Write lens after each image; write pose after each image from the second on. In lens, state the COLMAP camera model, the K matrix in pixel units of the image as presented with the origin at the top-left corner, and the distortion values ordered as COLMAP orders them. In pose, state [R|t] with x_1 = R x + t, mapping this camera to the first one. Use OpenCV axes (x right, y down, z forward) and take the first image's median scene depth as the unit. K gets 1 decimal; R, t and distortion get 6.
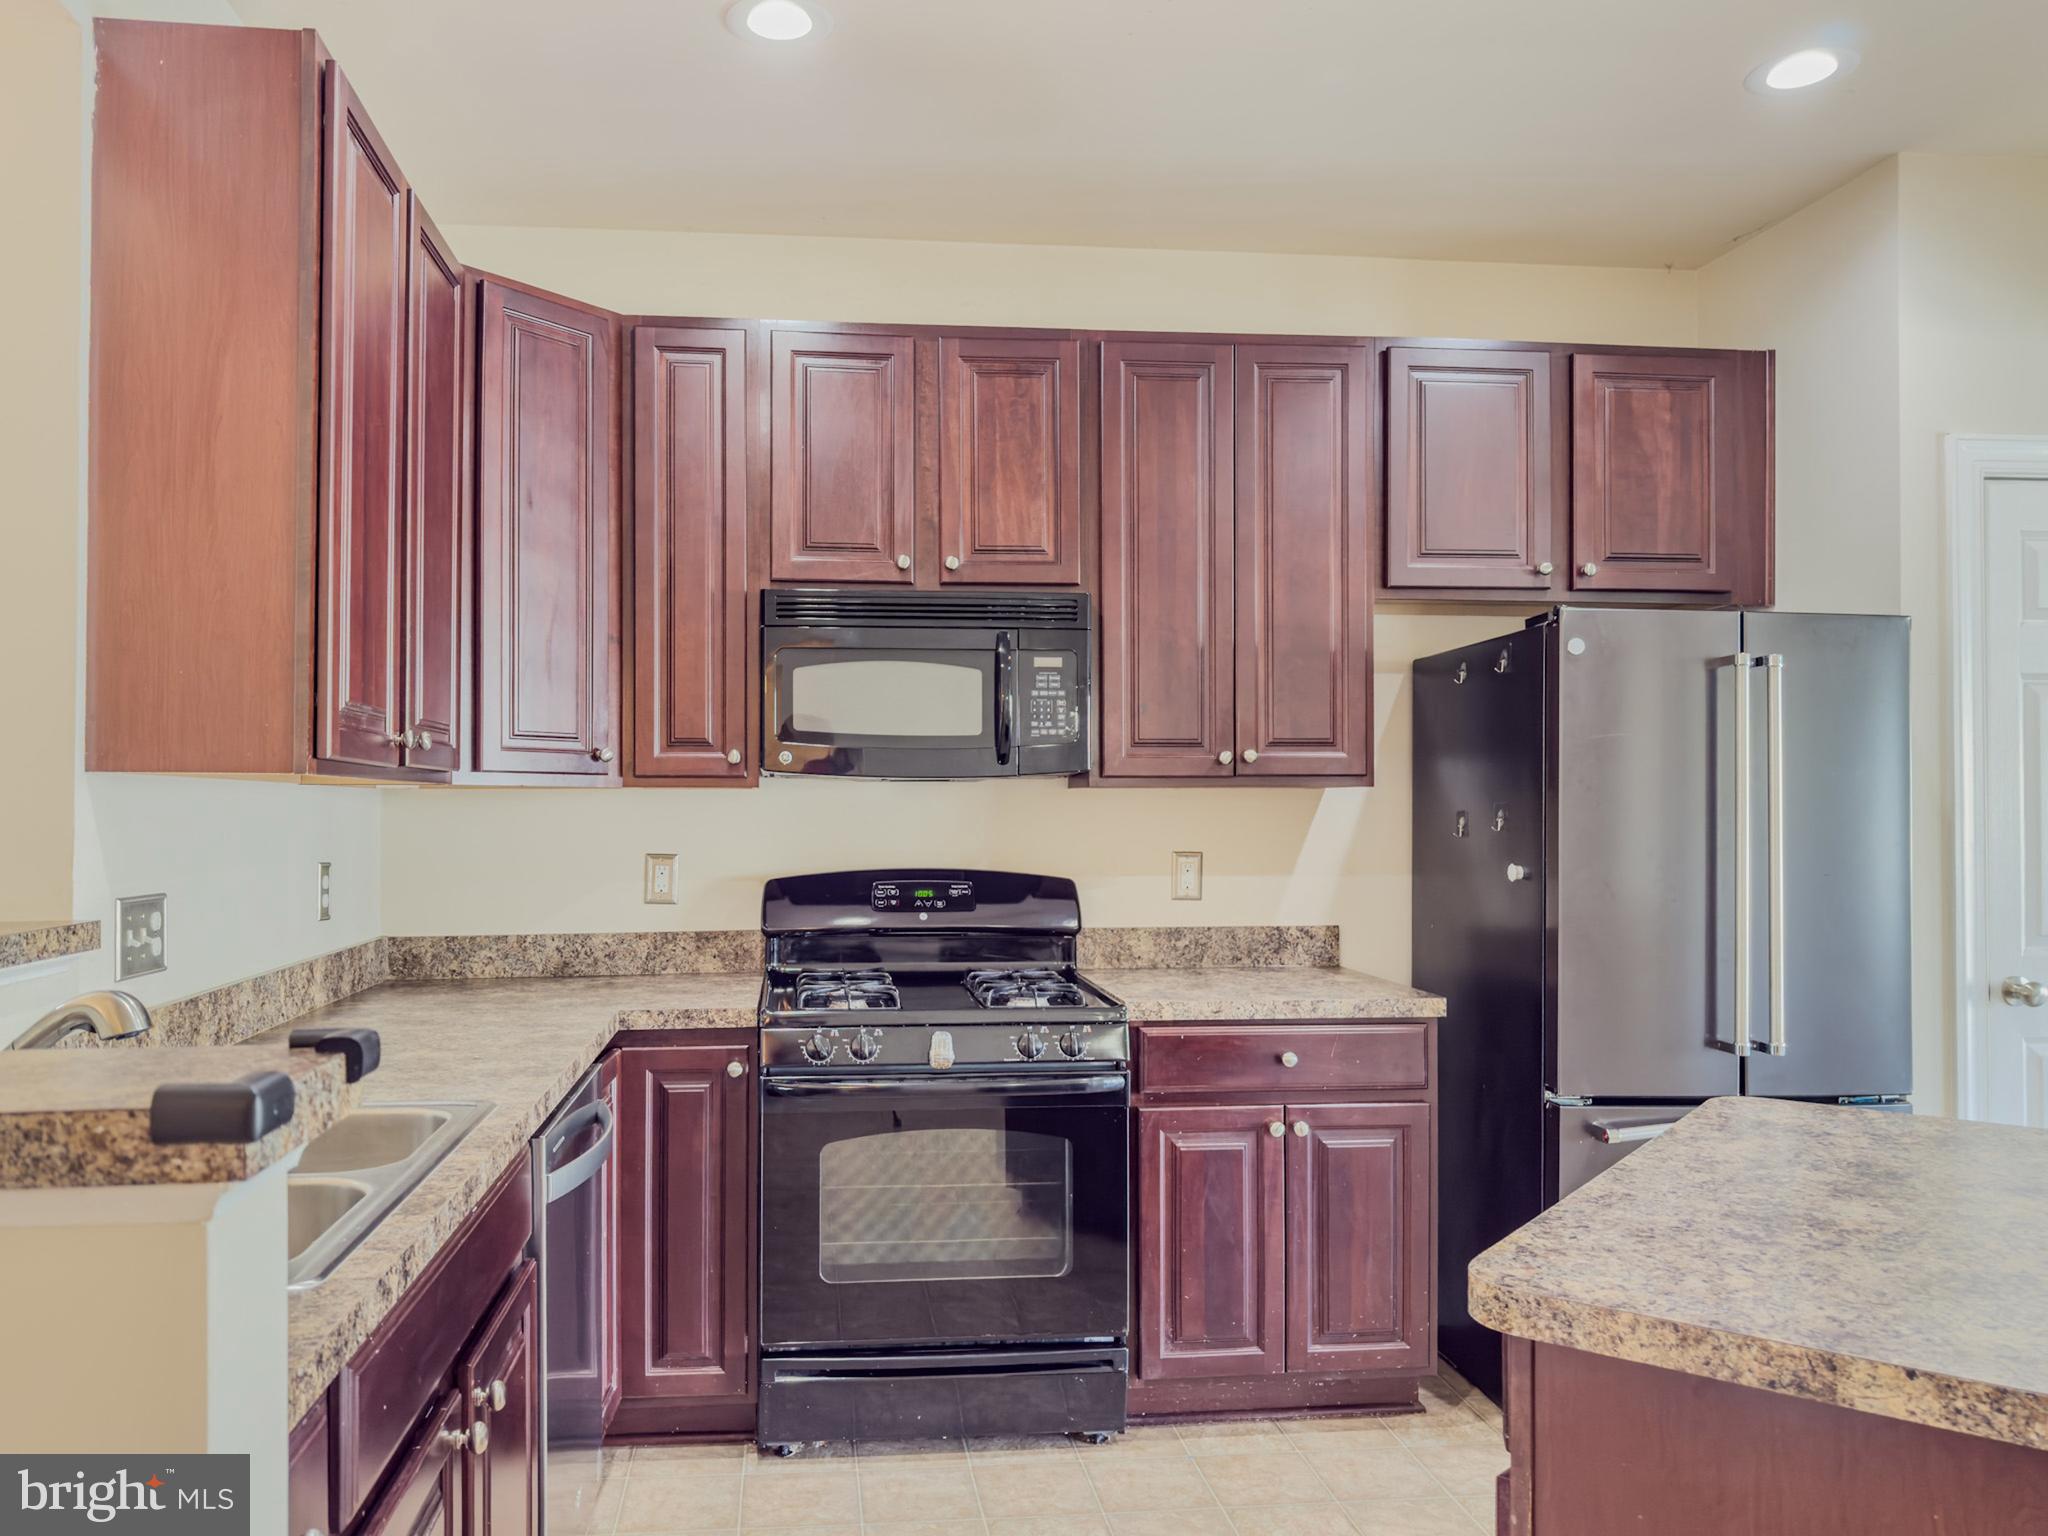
lens RADIAL K [[1422.2, 0, 911.6], [0, 1422.2, 819.5], [0, 0, 1]] dist [-0.002791, 0.000573]
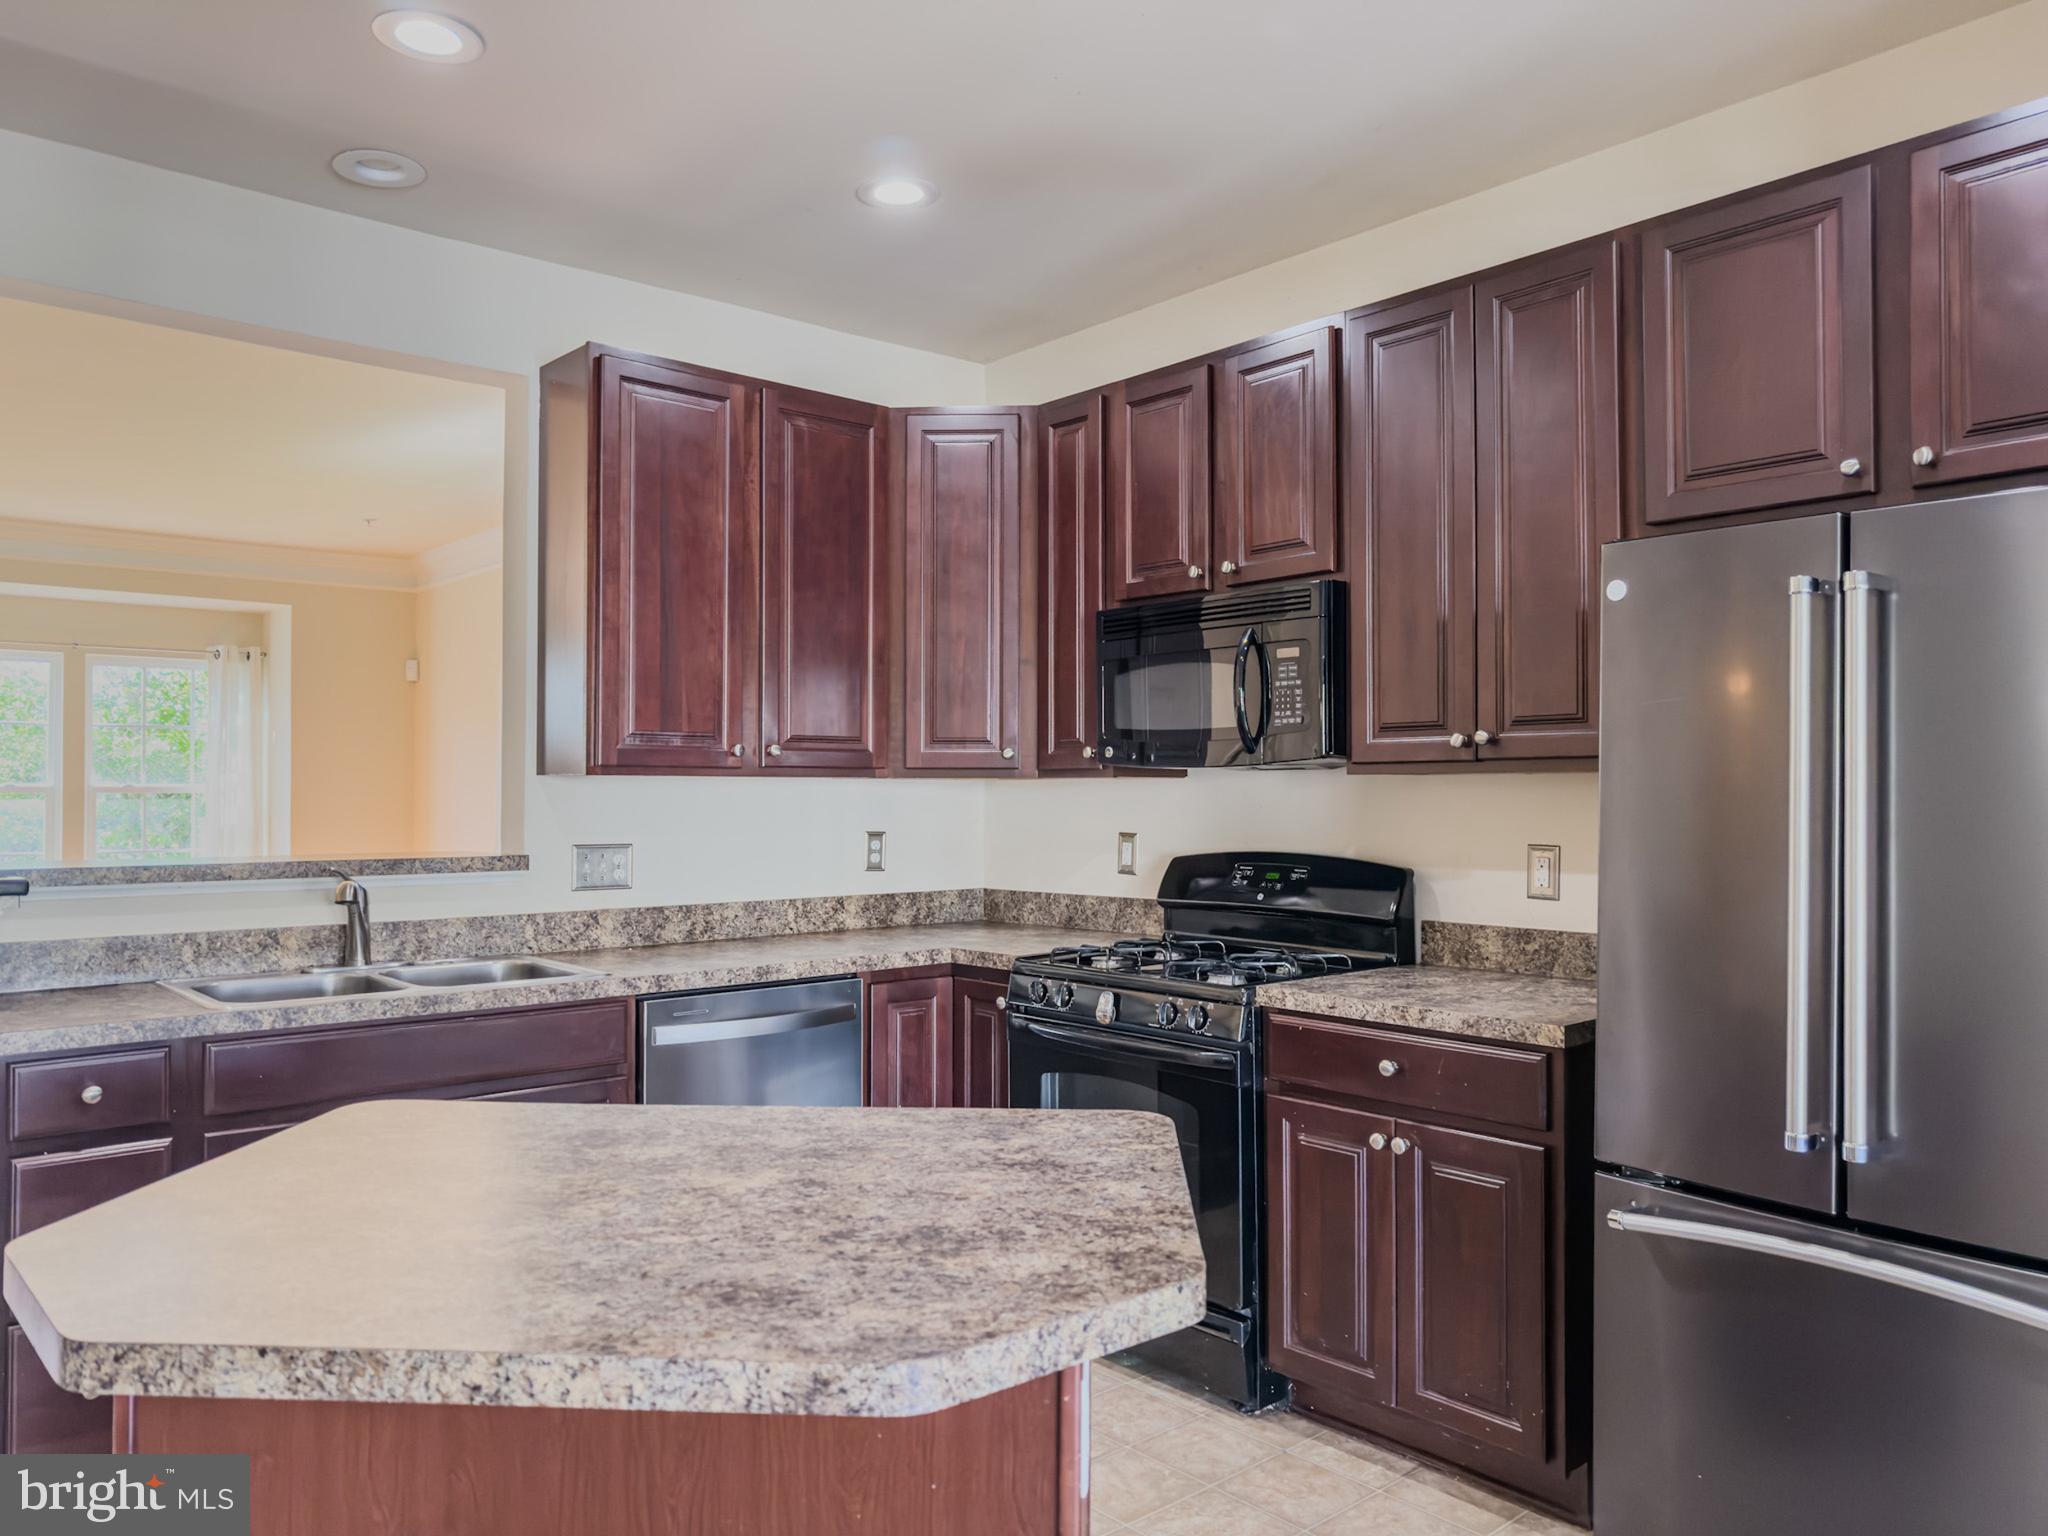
lens RADIAL K [[1462.5, 0, 1024.2], [0, 1462.5, 782.5], [0, 0, 1]] dist [0.003241, -0.001291]
pose [[0.612220, -0.004371, -0.790675, 0.824201], [-0.005234, 0.999940, -0.009581, -0.006462], [0.790670, 0.010004, 0.612161, 0.212686]]
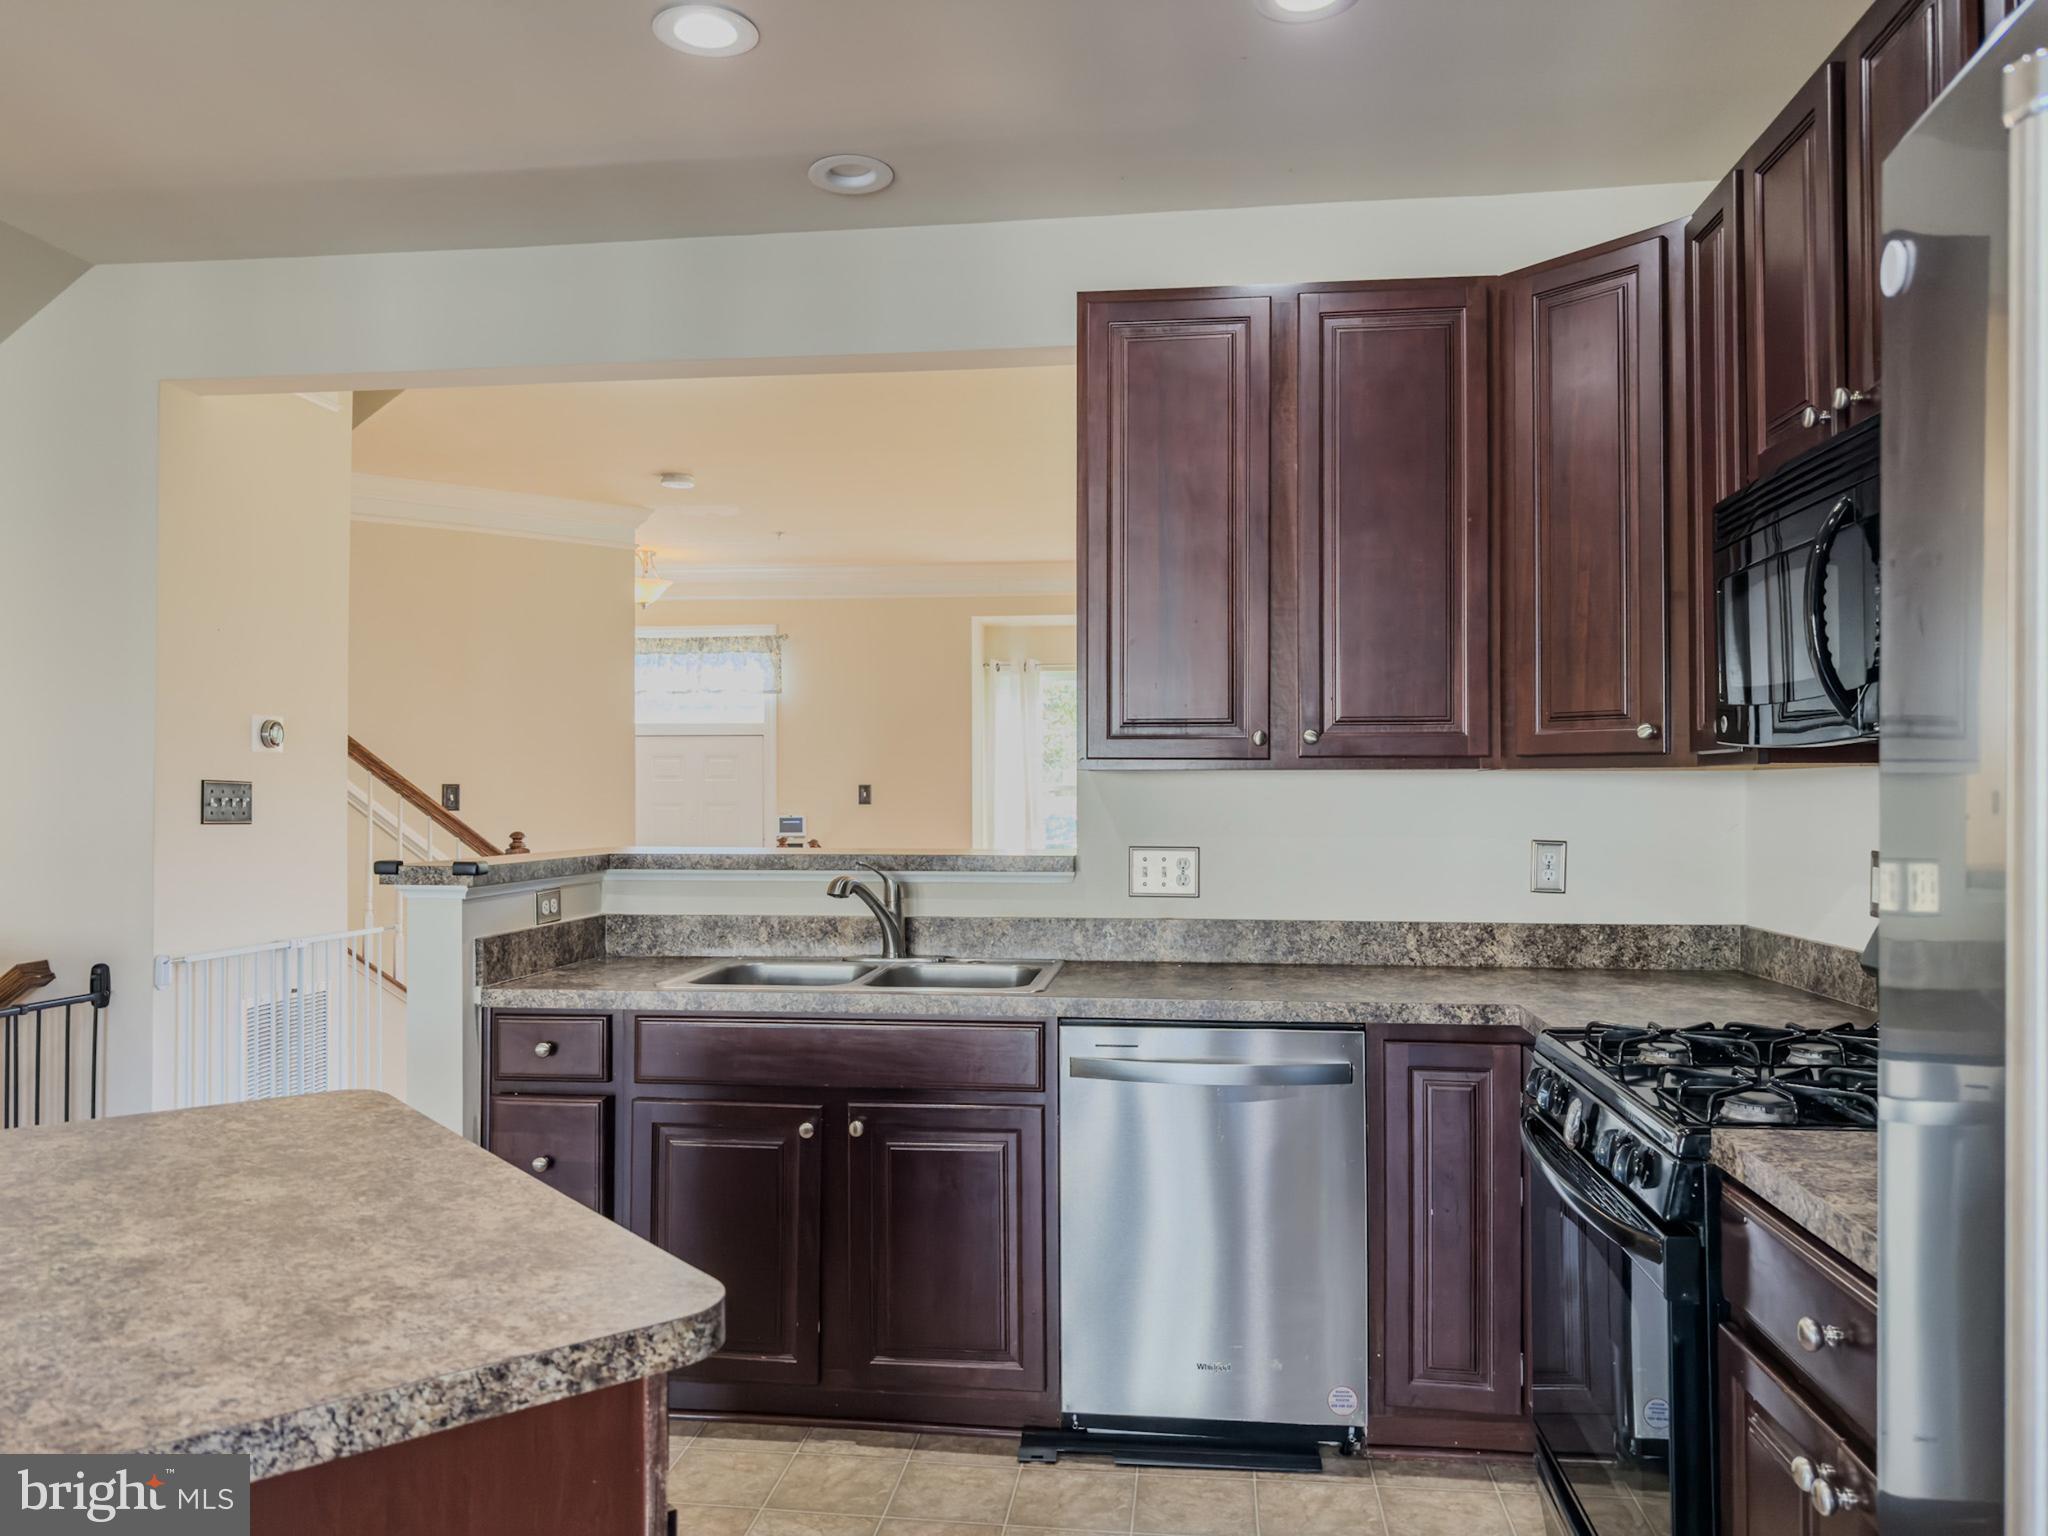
lens RADIAL K [[1462.5, 0, 1024.2], [0, 1462.5, 782.5], [0, 0, 1]] dist [0.003241, -0.001291]
pose [[-0.179468, -0.004627, -0.983753, 0.737856], [-0.005184, 0.999980, -0.003757, -0.008322], [0.983750, 0.004425, -0.179488, 0.784185]]
